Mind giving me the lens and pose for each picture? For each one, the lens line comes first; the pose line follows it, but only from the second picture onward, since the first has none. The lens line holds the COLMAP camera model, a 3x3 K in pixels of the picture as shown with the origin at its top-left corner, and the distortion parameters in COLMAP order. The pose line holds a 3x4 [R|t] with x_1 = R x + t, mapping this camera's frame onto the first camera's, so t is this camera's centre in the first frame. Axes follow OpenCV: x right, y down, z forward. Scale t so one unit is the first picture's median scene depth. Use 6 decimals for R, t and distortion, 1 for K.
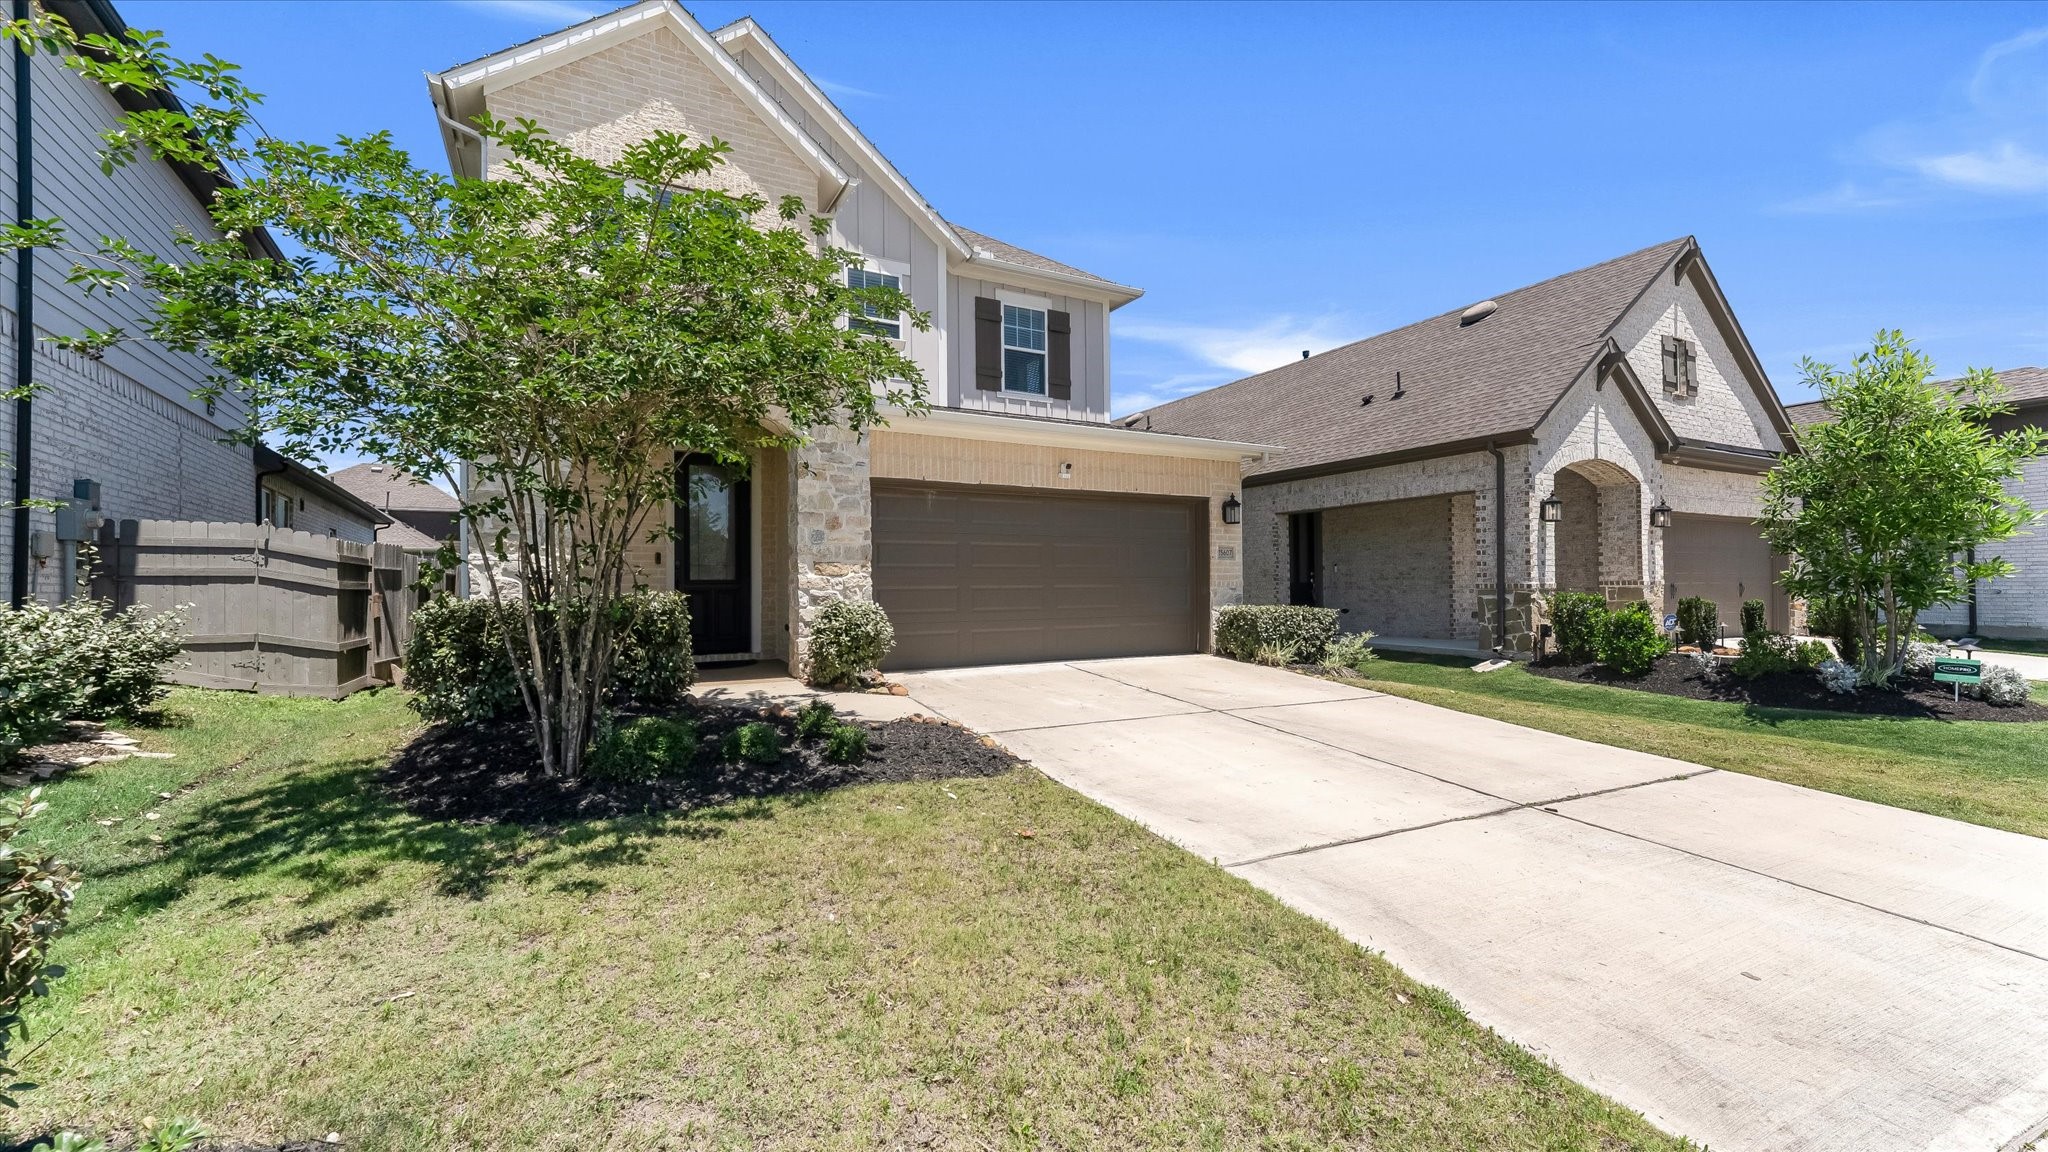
lens RADIAL K [[824.1, 0, 1021.2], [0, 824.1, 586.7], [0, 0, 1]] dist [0.008132, -0.000486]
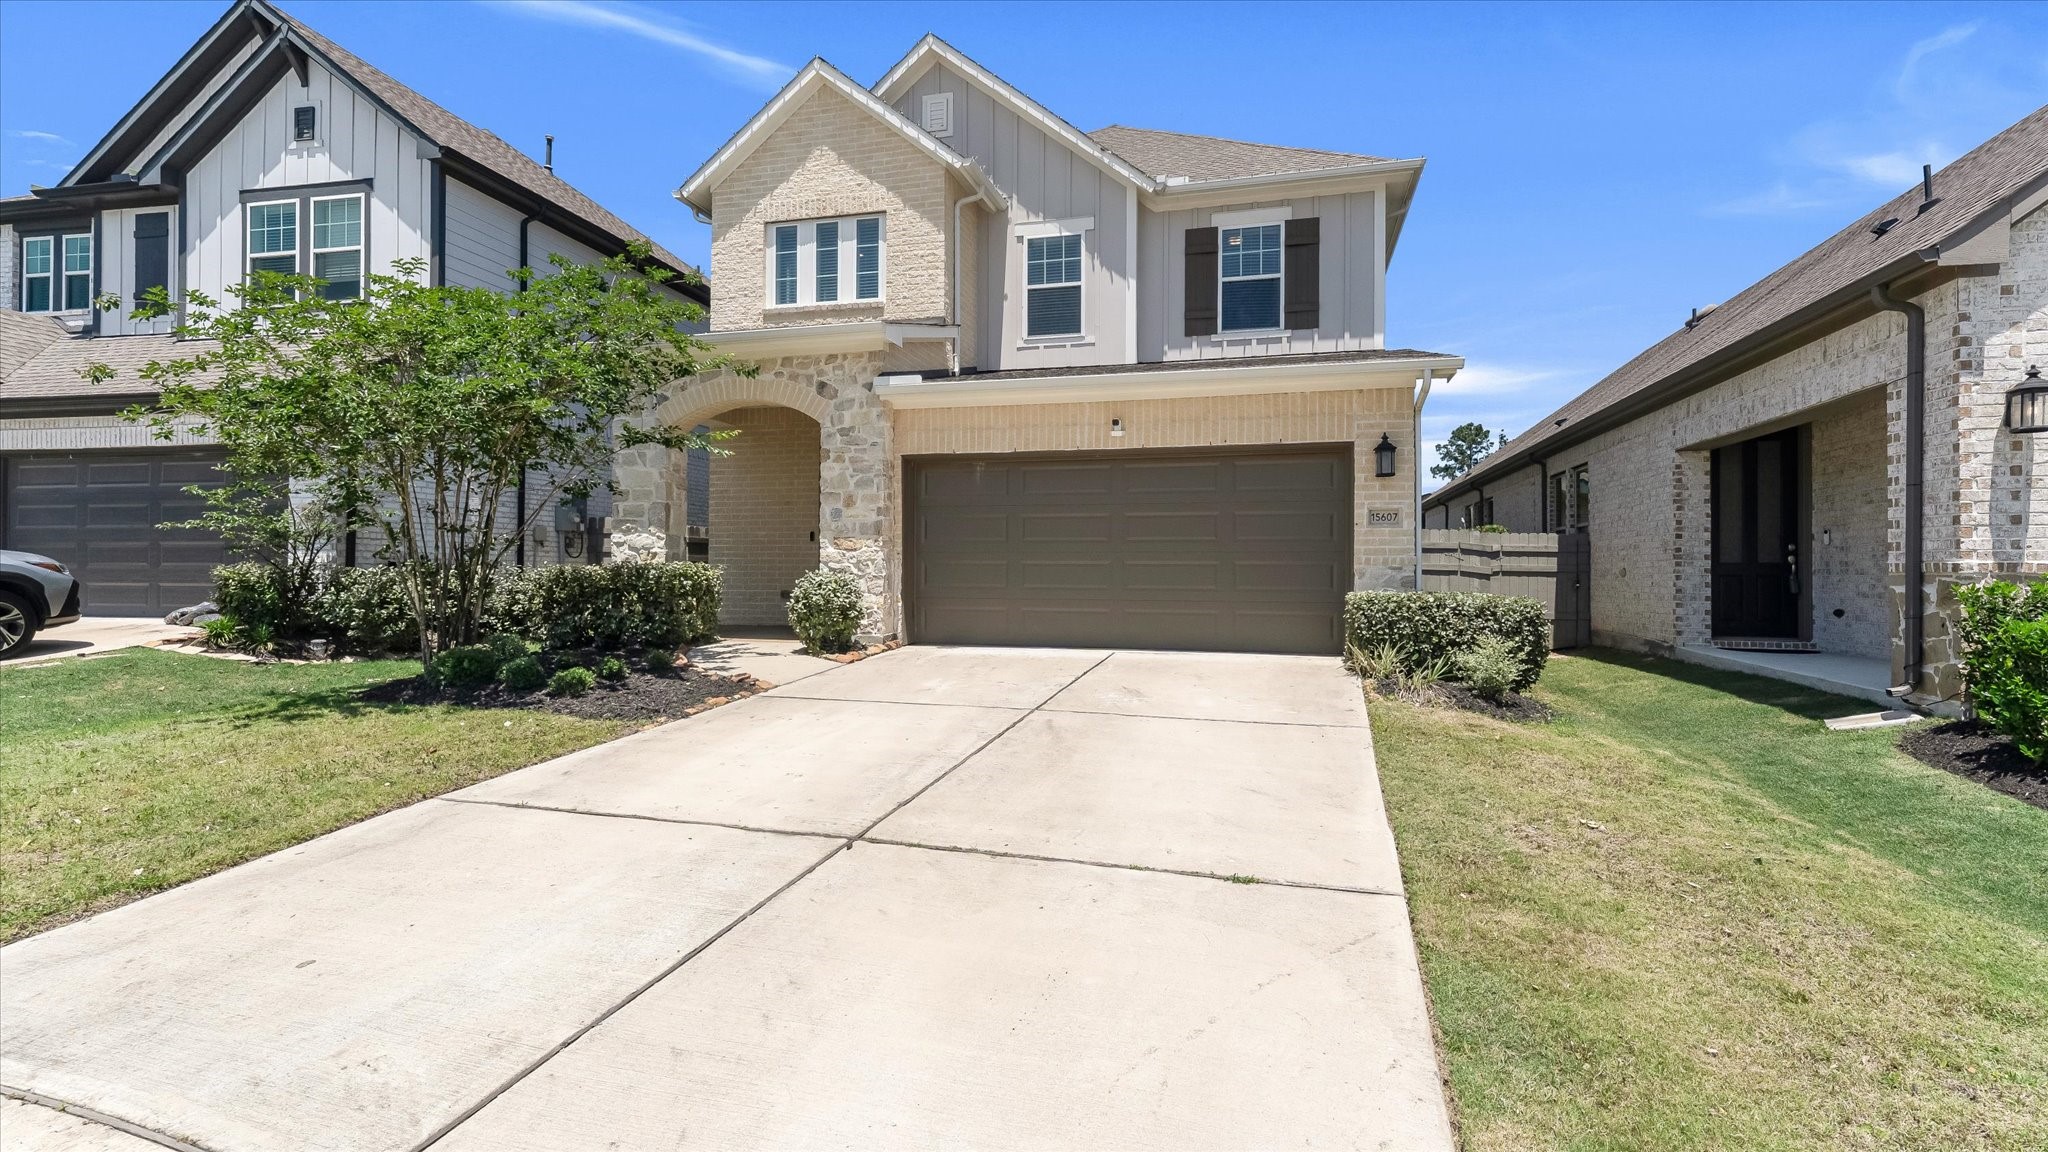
lens RADIAL K [[923.8, 0, 1031.9], [0, 923.8, 567.5], [0, 0, 1]] dist [0.006967, -0.000118]
pose [[0.721778, 0.009746, -0.692056, 0.587699], [-0.009717, 0.999945, 0.003947, 0.002133], [0.692056, 0.003876, 0.721833, 0.215893]]
